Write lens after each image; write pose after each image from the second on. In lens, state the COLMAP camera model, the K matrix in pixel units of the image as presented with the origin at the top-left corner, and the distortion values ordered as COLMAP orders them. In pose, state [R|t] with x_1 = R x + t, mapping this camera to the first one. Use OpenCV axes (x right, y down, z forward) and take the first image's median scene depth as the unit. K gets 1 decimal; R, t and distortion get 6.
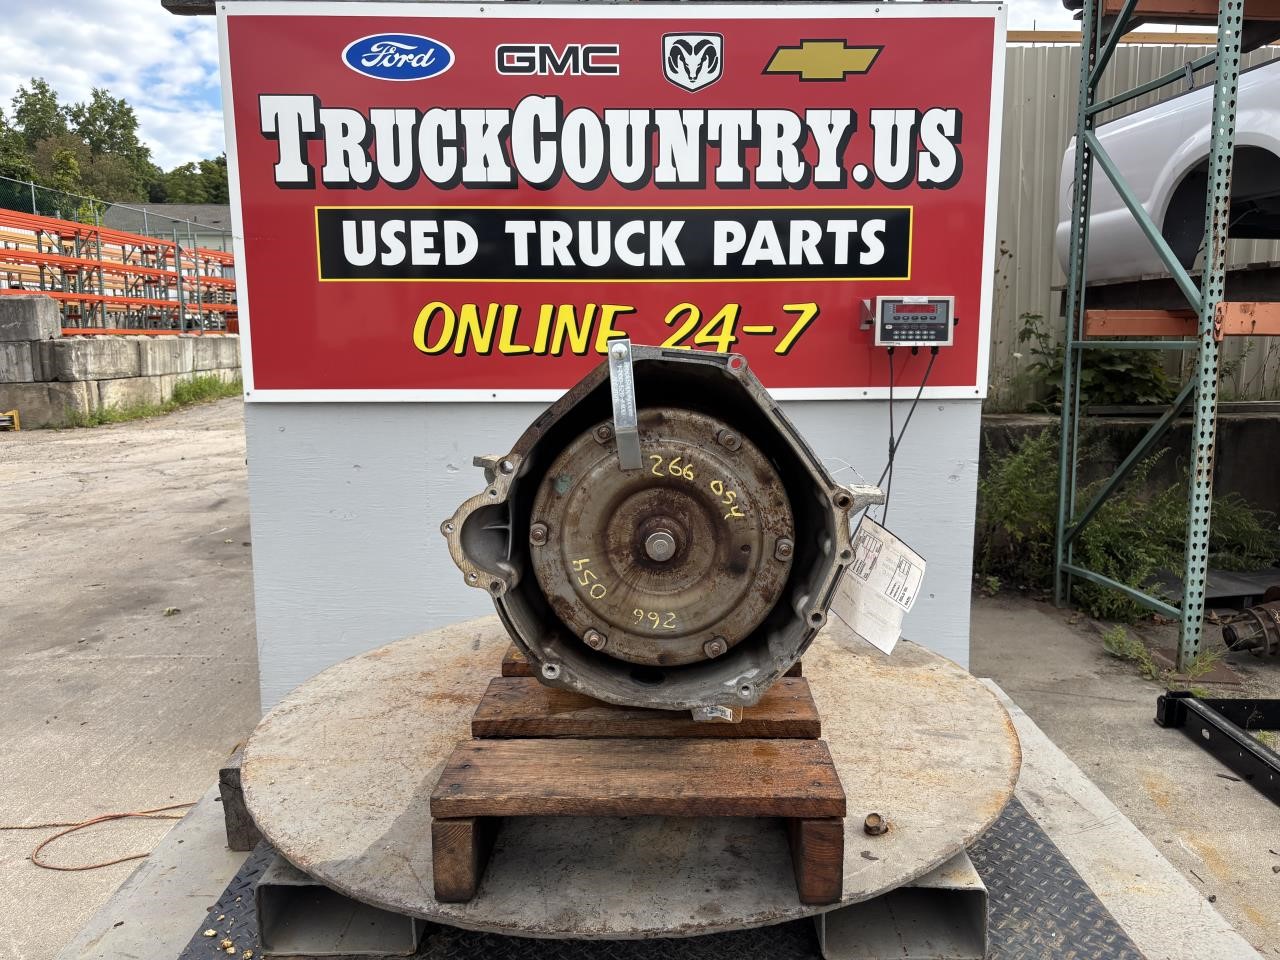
lens RADIAL K [[1056.9, 0, 636.9], [0, 1056.9, 477.0], [0, 0, 1]] dist [0.052769, -0.077466]
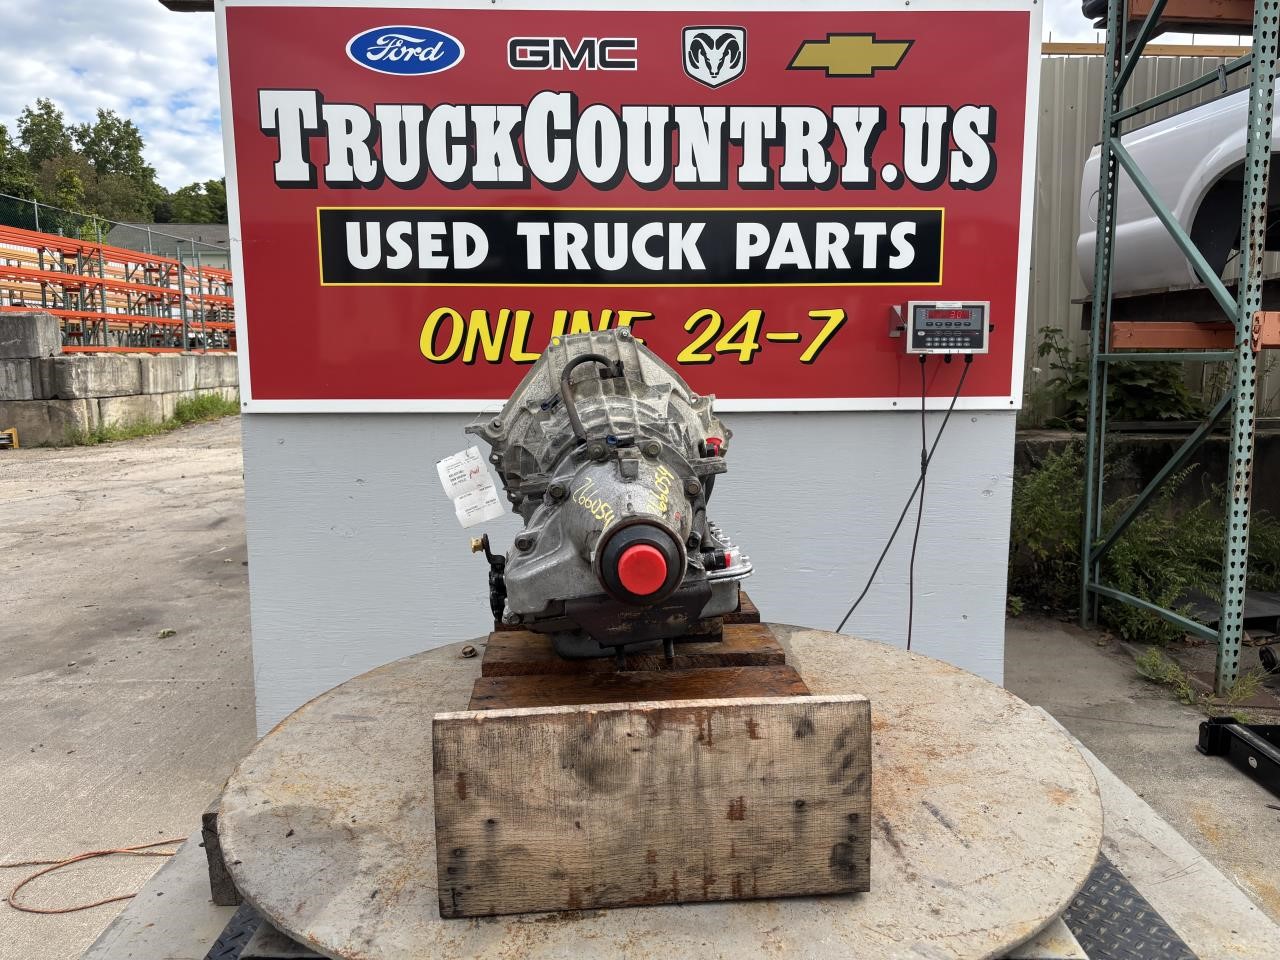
lens RADIAL K [[1057.6, 0, 647.2], [0, 1057.6, 478.1], [0, 0, 1]] dist [0.054746, -0.080620]
pose [[0.999985, 0.000150, 0.005537, -0.009941], [-0.000052, 0.999844, -0.017677, 0.003636], [-0.005539, 0.017677, 0.999828, 0.039859]]
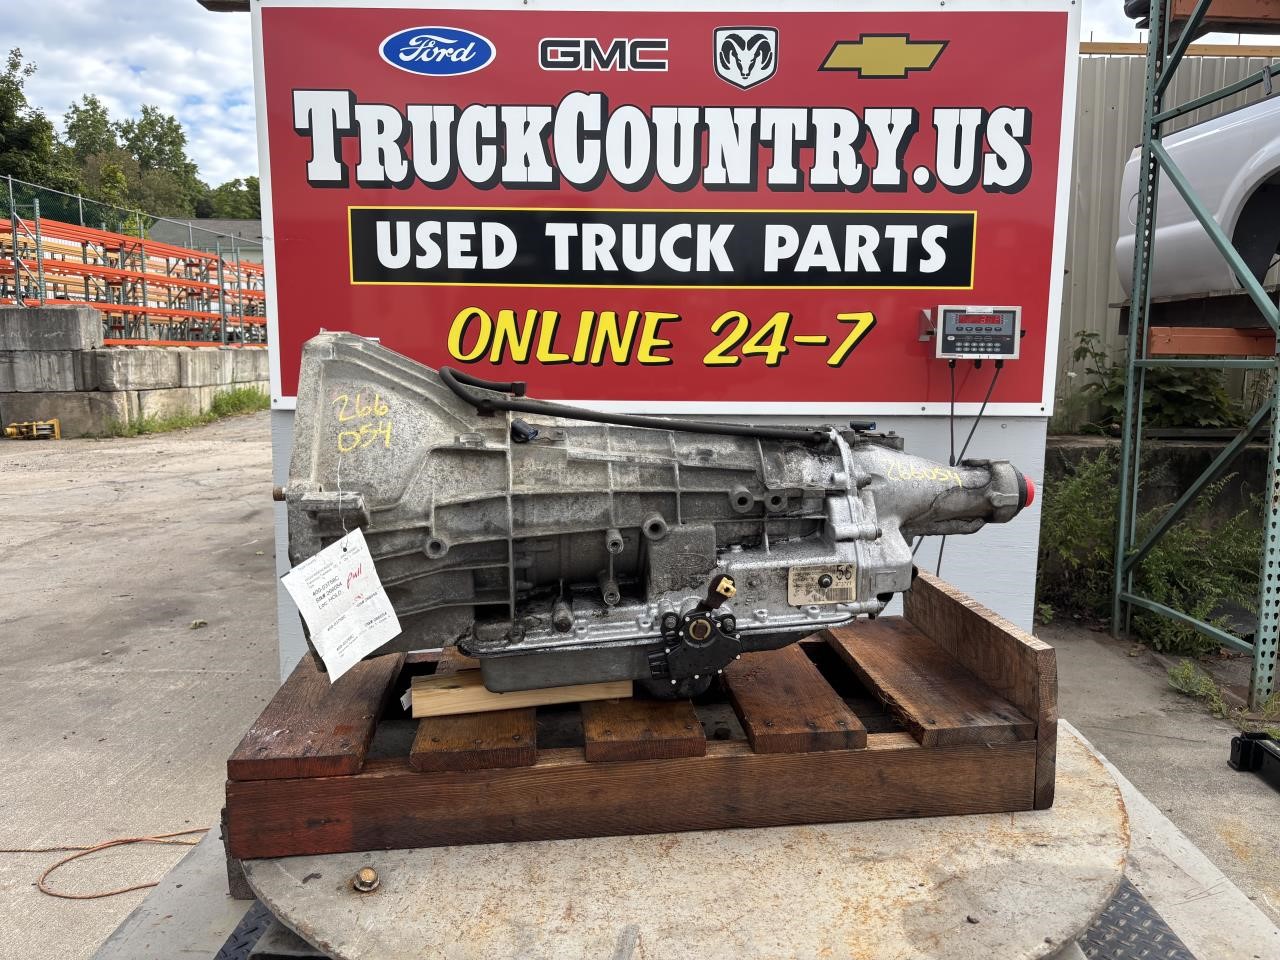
lens RADIAL K [[1057.6, 0, 640.0], [0, 1057.6, 480.0], [0, 0, 1]] dist [0.055102, -0.080952]
pose [[0.999442, 0.015611, -0.029533, -0.005889], [-0.016033, 0.999772, -0.014126, 0.001253], [0.029306, 0.014592, 0.999464, 0.040658]]
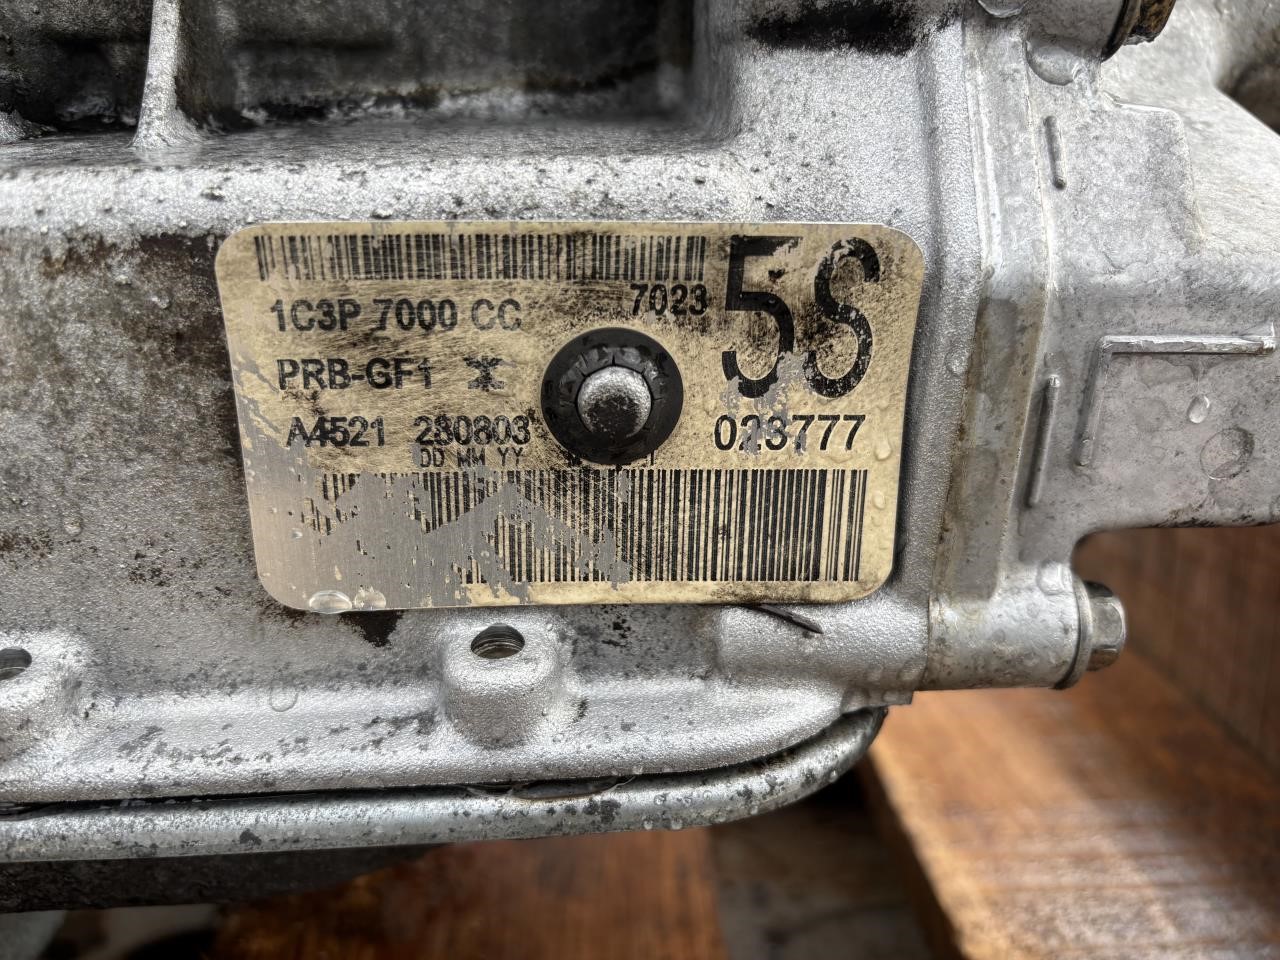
lens RADIAL K [[1056.0, 0, 639.6], [0, 1056.0, 479.3], [0, 0, 1]] dist [0.055688, -0.081130]
pose [[0.996643, 0.062092, -0.053368, 0.162211], [-0.054887, 0.990352, 0.127239, 0.080151], [0.060753, -0.123882, 0.990435, 1.016789]]
